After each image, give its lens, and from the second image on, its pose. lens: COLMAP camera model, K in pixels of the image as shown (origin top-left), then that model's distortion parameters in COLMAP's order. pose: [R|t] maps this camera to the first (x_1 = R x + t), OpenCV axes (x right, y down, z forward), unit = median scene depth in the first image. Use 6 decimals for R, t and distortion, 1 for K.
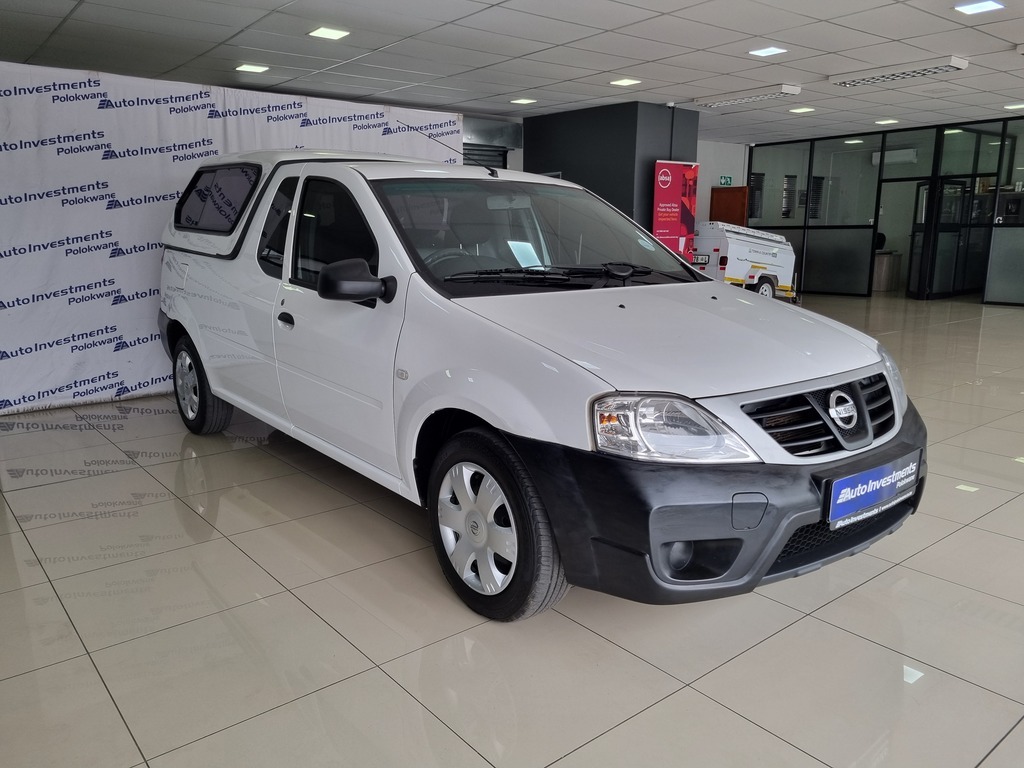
lens RADIAL K [[757.0, 0, 512.0], [0, 757.0, 384.0], [0, 0, 1]] dist [0.040646, -0.010671]
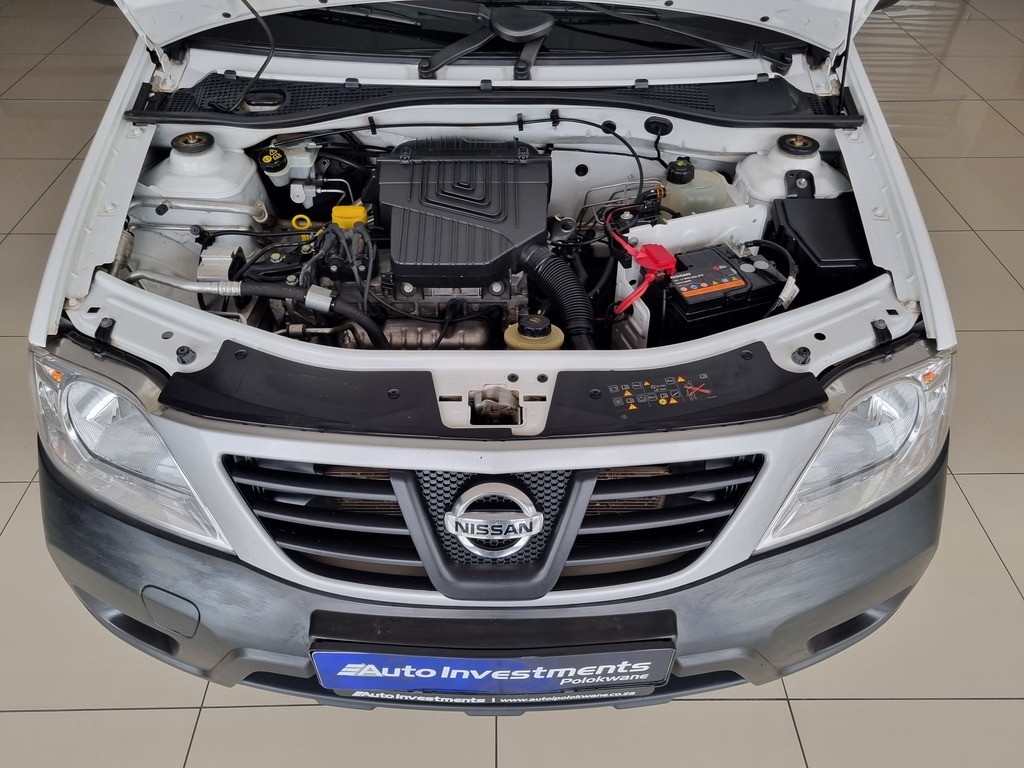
lens RADIAL K [[770.0, 0, 516.6], [0, 770.0, 390.0], [0, 0, 1]] dist [0.046207, -0.002395]
pose [[0.783603, 0.428541, -0.449798, 0.255076], [-0.130492, 0.821390, 0.555239, -0.124924], [0.607403, -0.376392, 0.699565, 0.282858]]
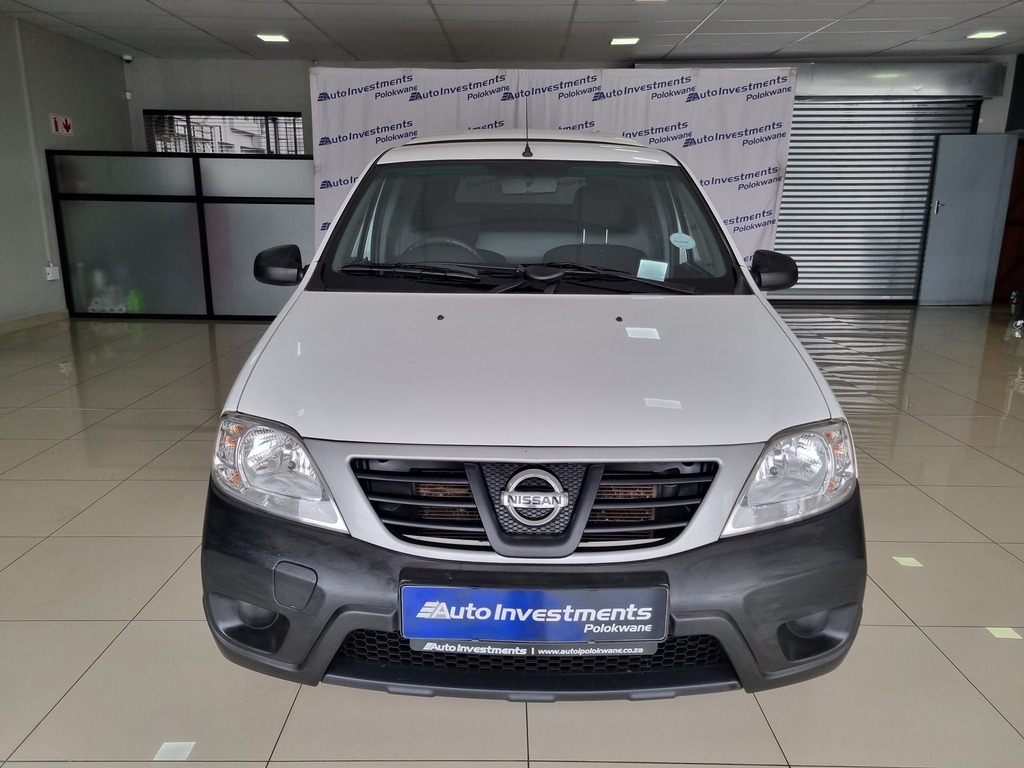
lens RADIAL K [[770.0, 0, 516.6], [0, 770.0, 390.0], [0, 0, 1]] dist [0.046207, -0.002395]
pose [[0.777230, 0.158162, -0.609014, 0.338858], [-0.132013, 0.987340, 0.087937, -0.050106], [0.615212, 0.012050, 0.788270, 0.174936]]
